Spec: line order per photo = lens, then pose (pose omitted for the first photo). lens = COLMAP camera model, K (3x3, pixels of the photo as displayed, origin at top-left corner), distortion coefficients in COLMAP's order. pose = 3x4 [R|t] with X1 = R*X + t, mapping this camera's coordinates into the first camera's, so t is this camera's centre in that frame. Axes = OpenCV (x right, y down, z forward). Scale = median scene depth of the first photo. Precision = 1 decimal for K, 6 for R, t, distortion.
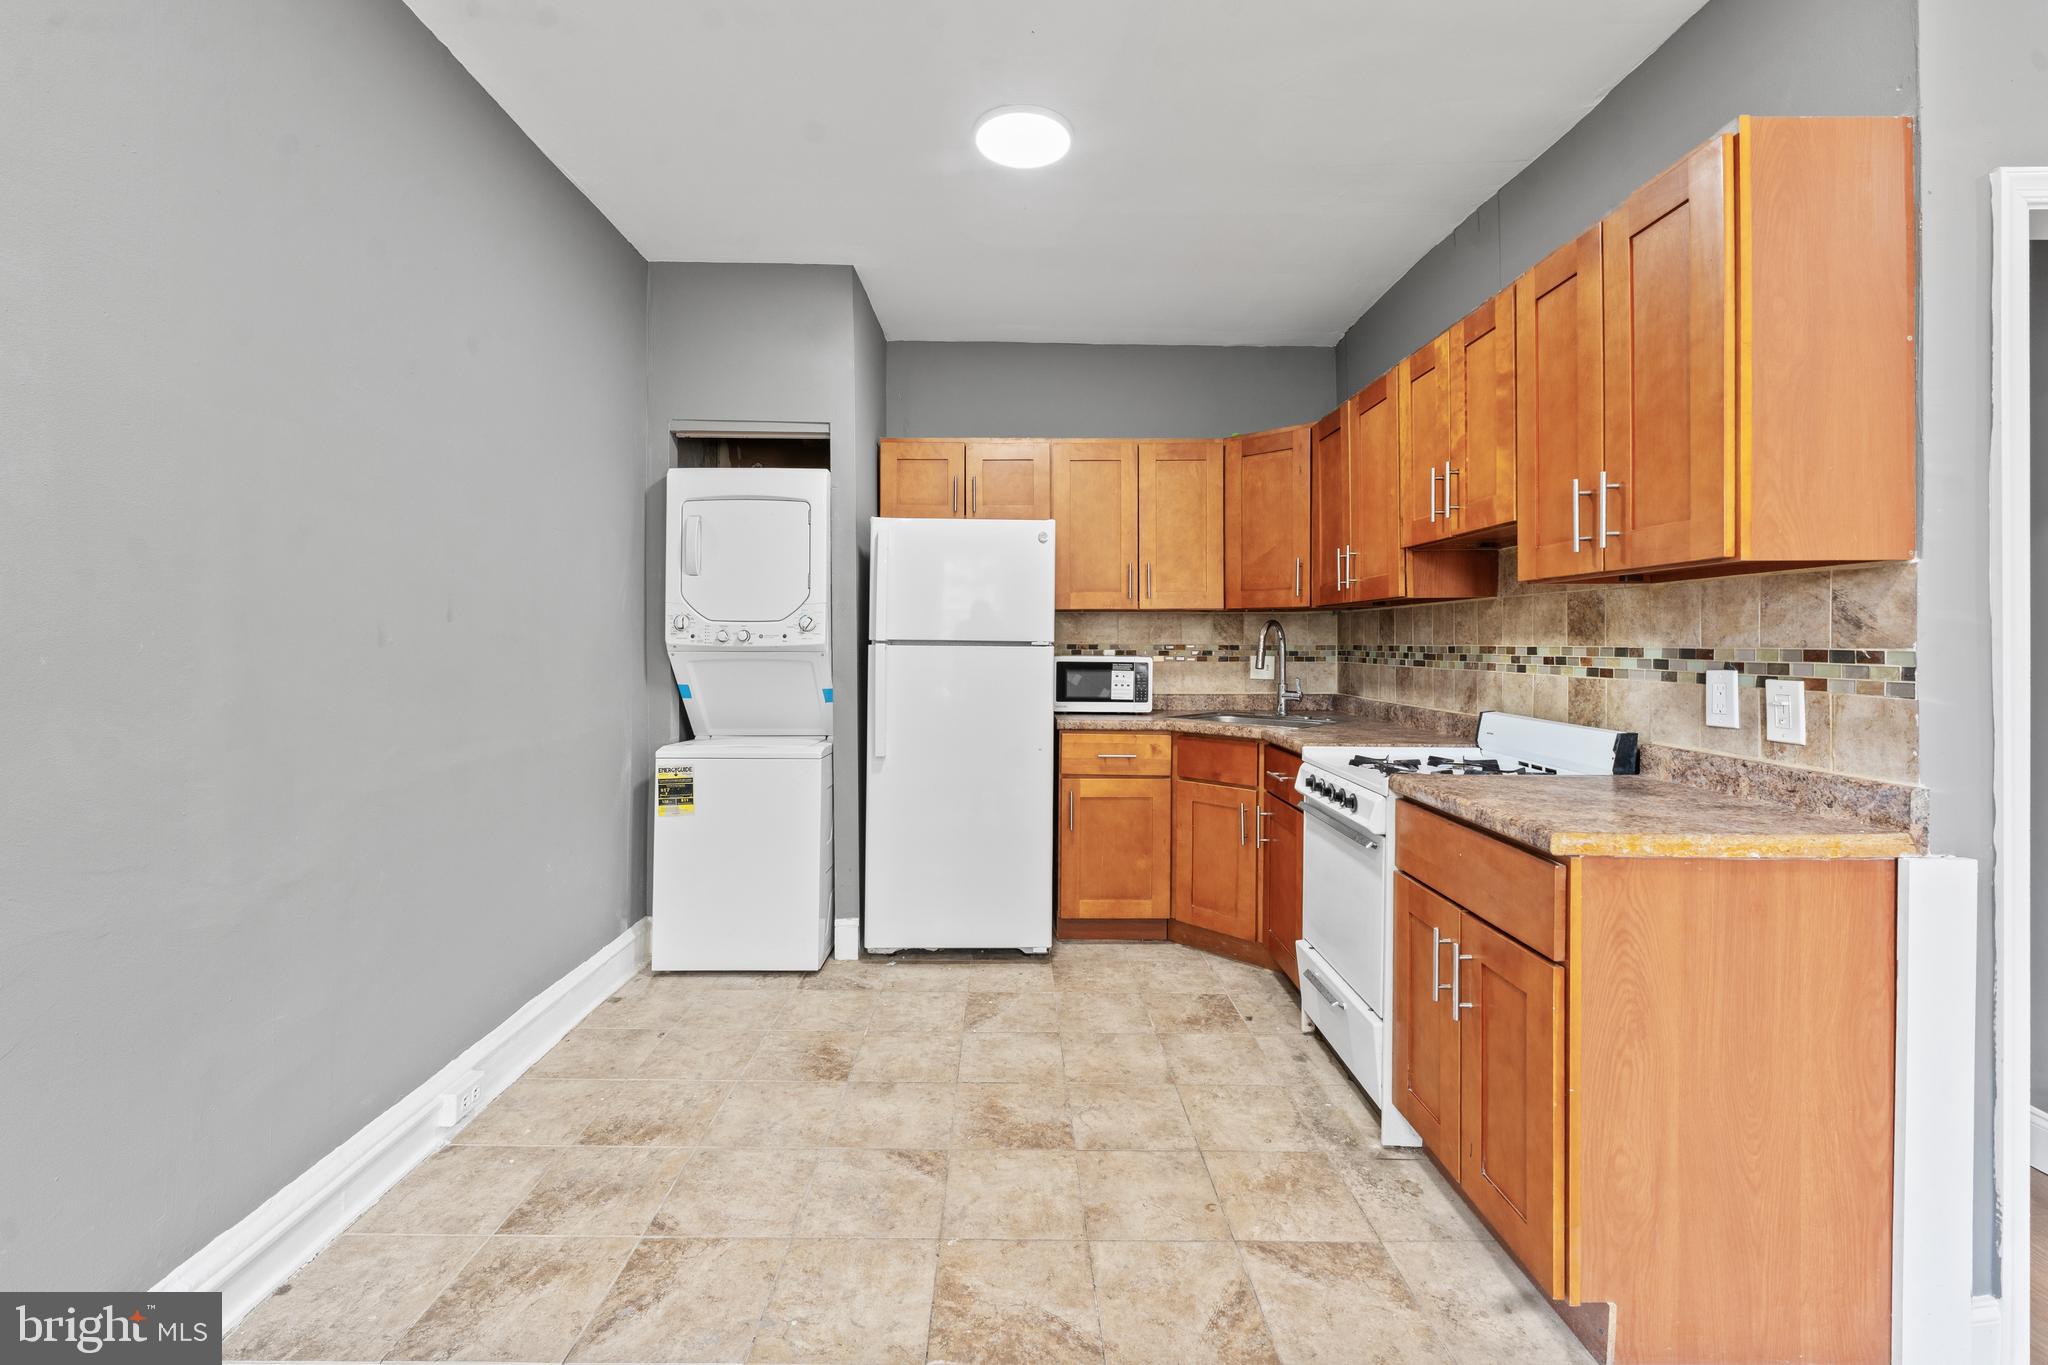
lens RADIAL K [[840.5, 0, 1026.9], [0, 840.5, 636.9], [0, 0, 1]] dist [-0.001473, -0.000234]
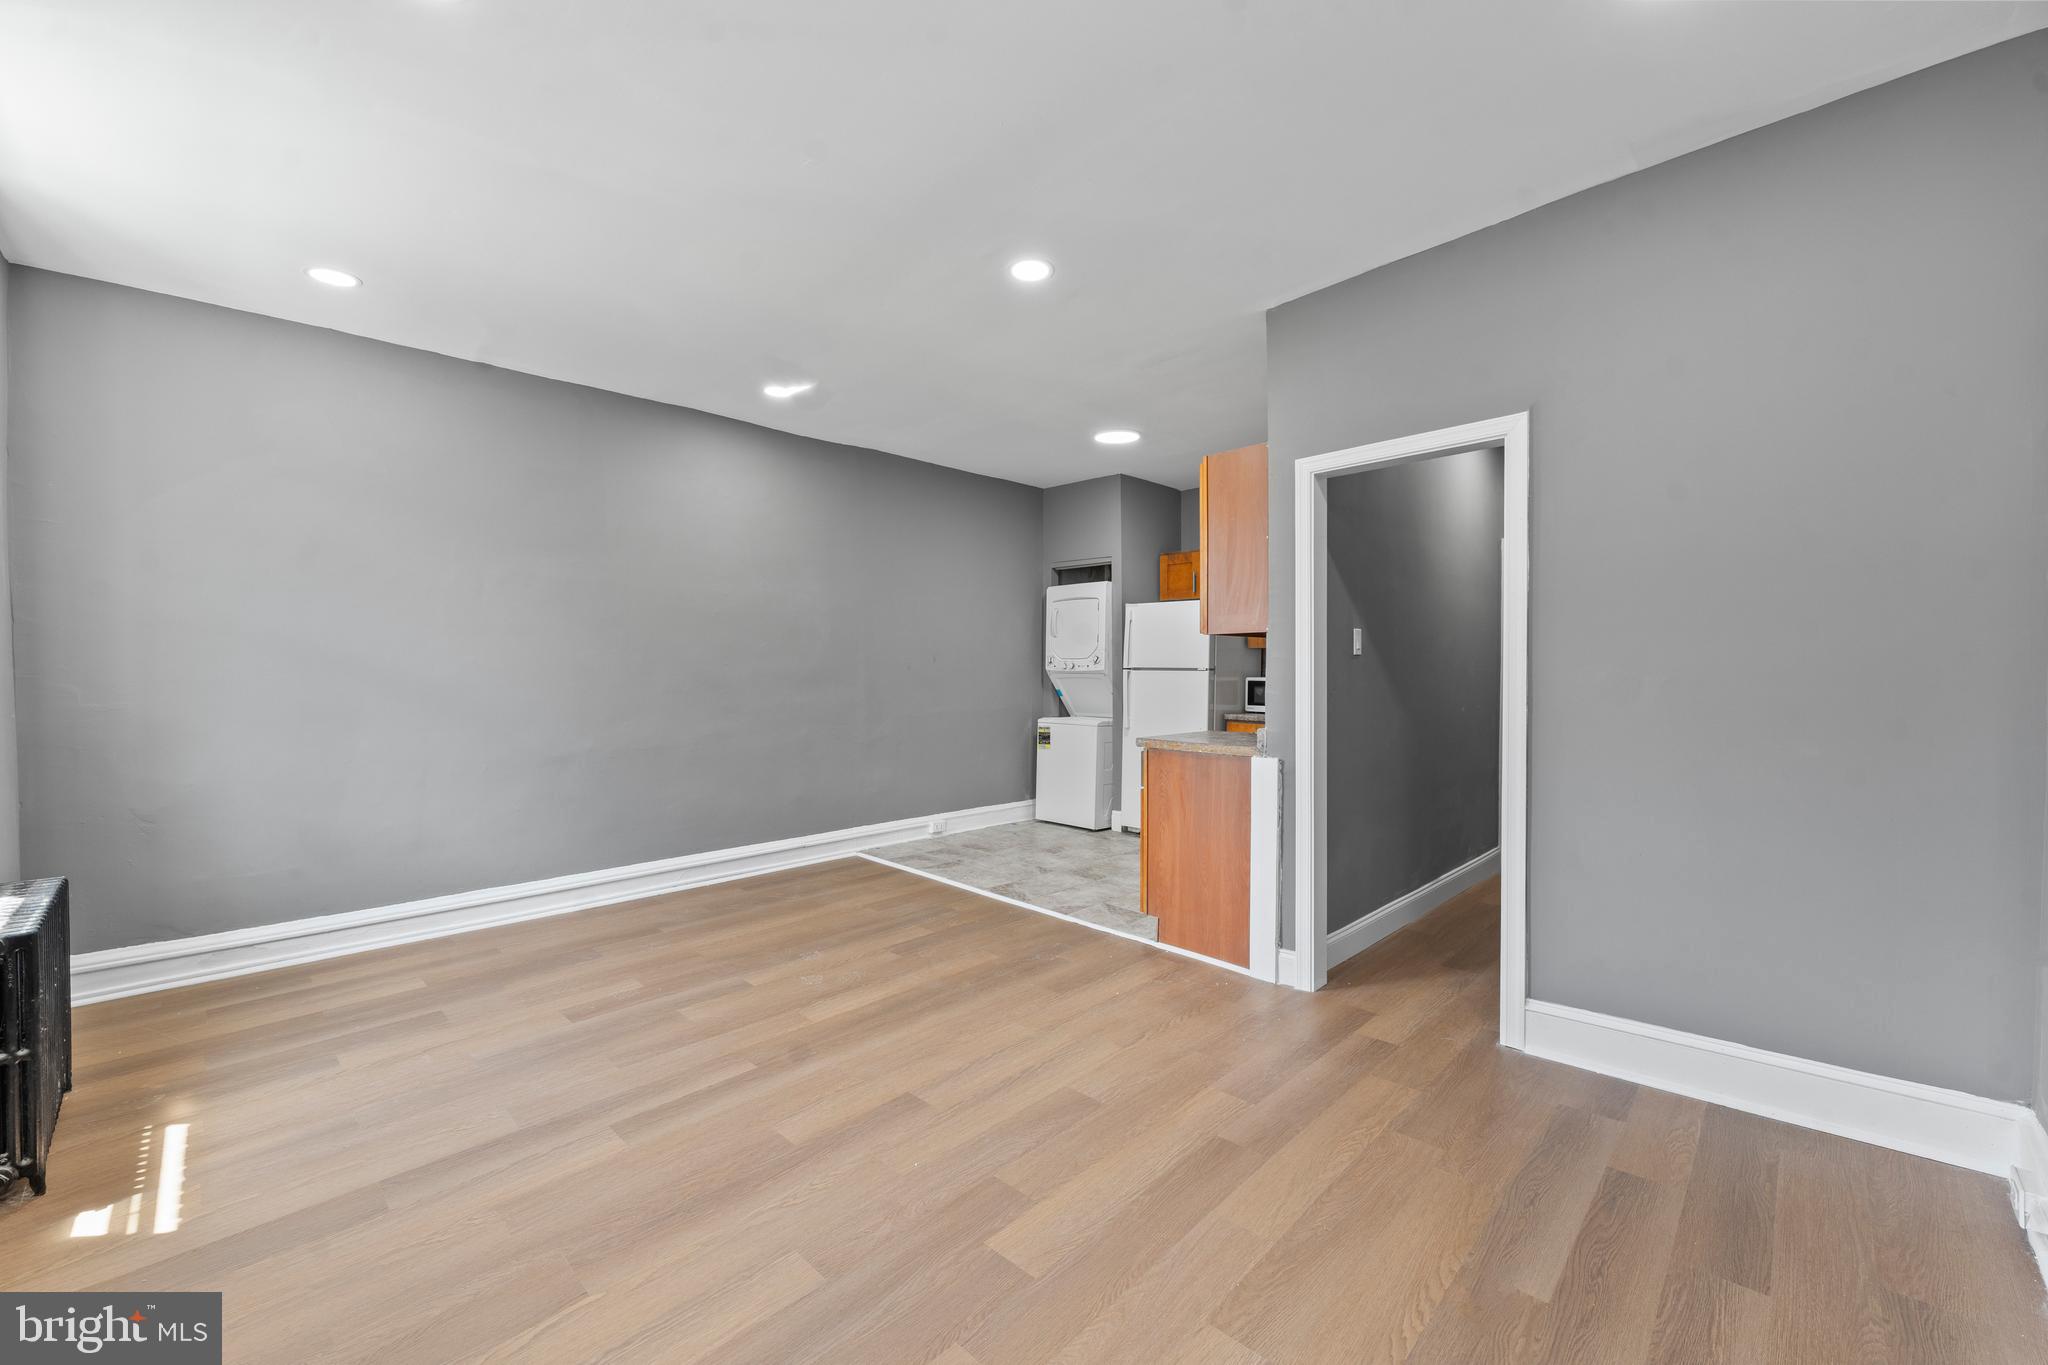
lens RADIAL K [[818.2, 0, 1024.0], [0, 818.2, 682.5], [0, 0, 1]] dist [-0.000529, -0.000486]
pose [[0.702338, 0.008452, -0.711793, 1.094868], [0.005324, 0.999839, 0.017126, 0.004606], [0.711823, -0.015817, 0.702180, -0.537984]]
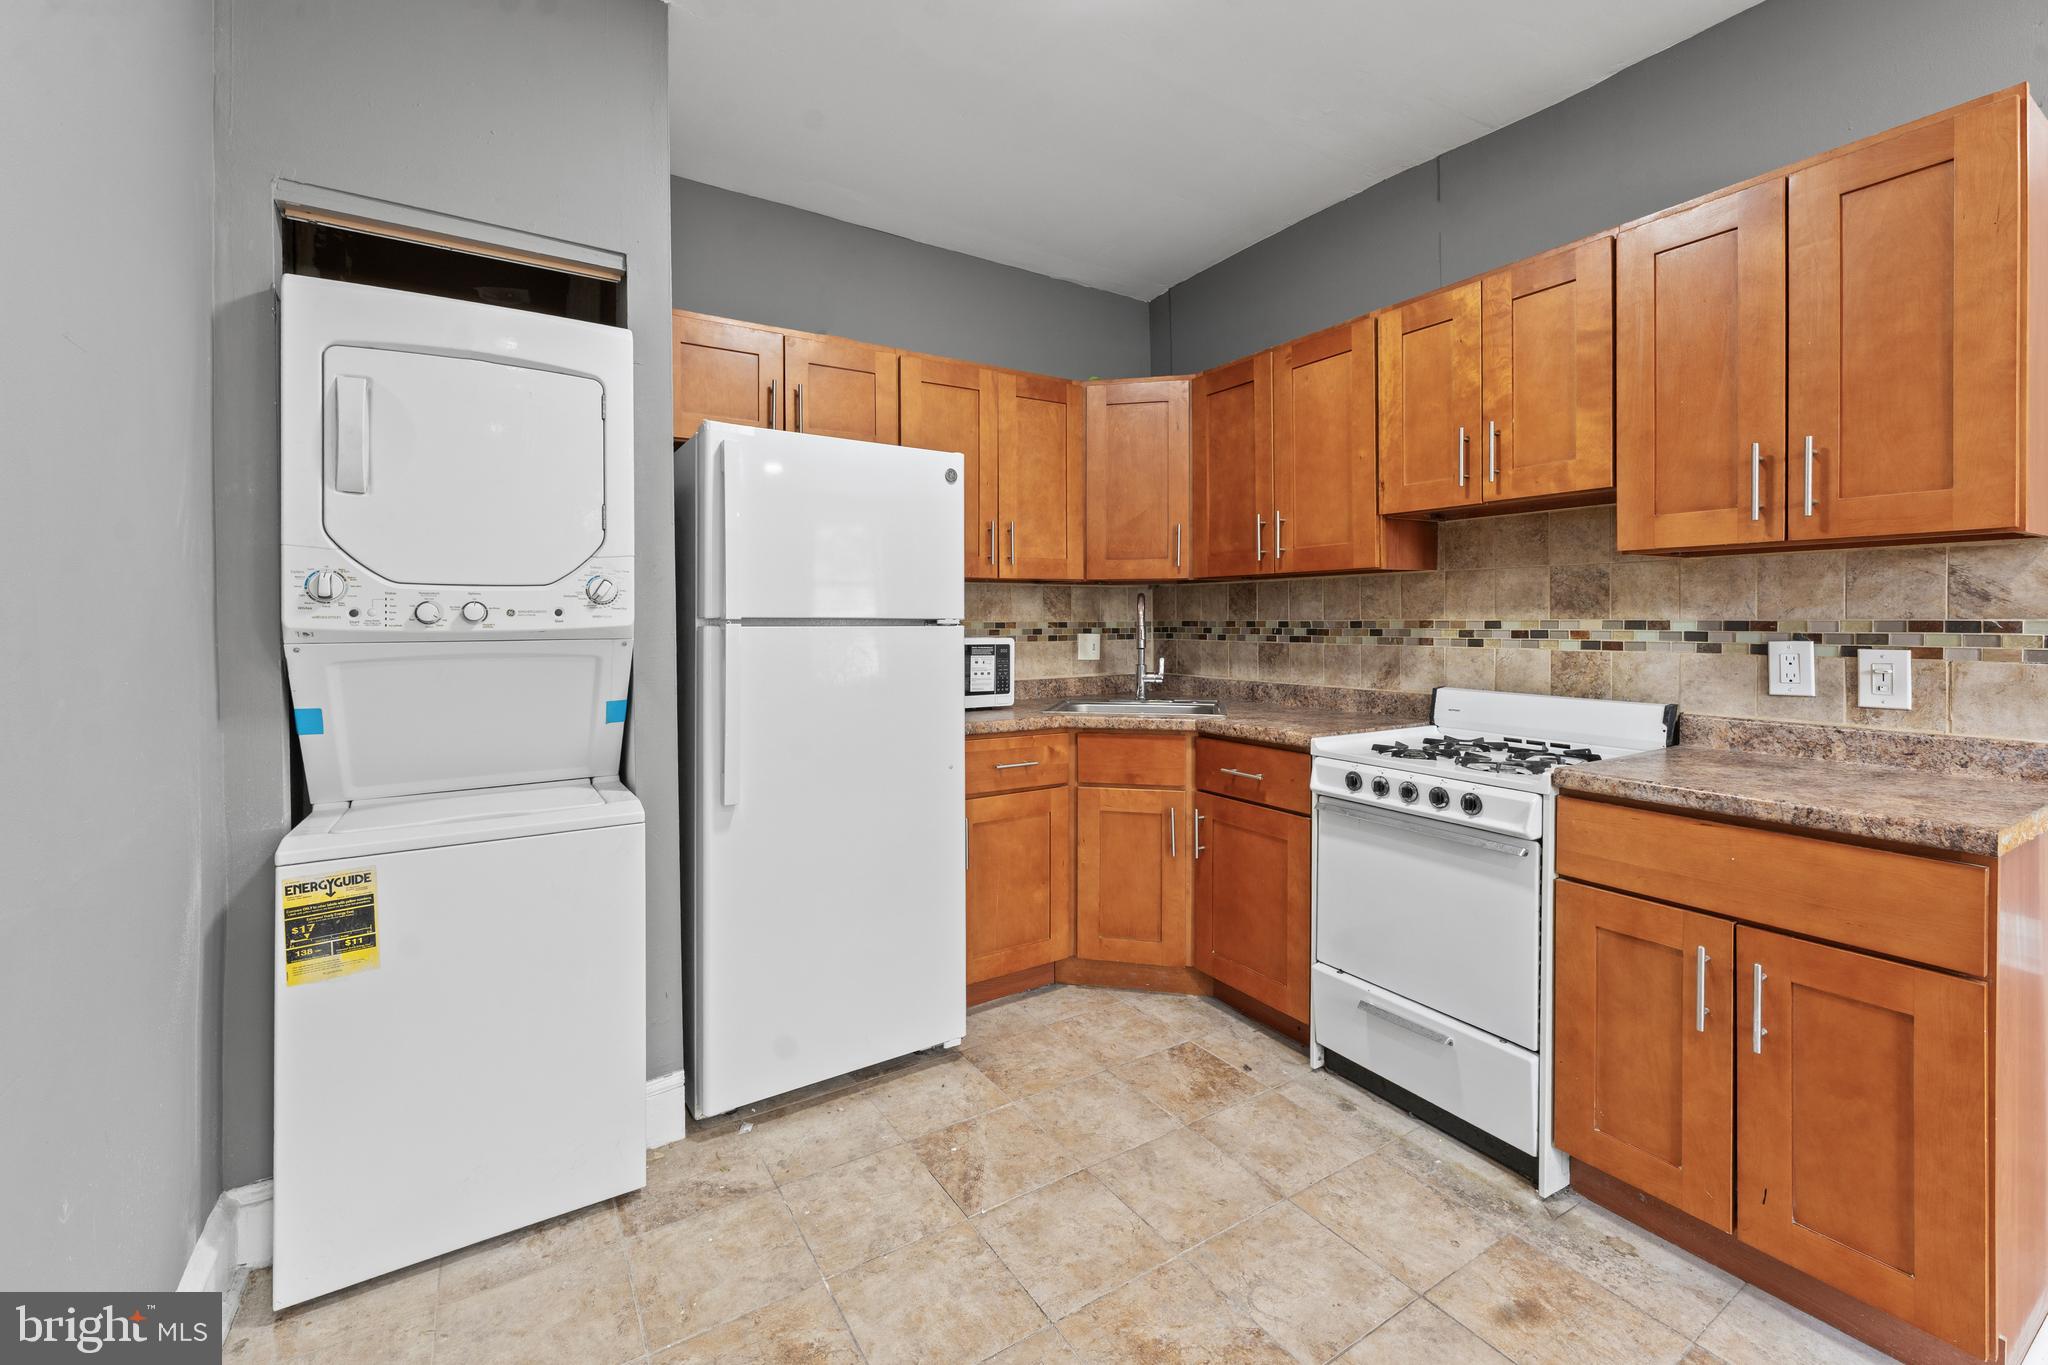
lens RADIAL K [[839.9, 0, 1022.7], [0, 839.9, 617.8], [0, 0, 1]] dist [-0.000325, -0.000283]
pose [[0.854506, -0.005810, 0.519409, -0.342342], [0.003672, 0.999980, 0.005144, 0.001098], [-0.519428, -0.002488, 0.854510, 0.386923]]
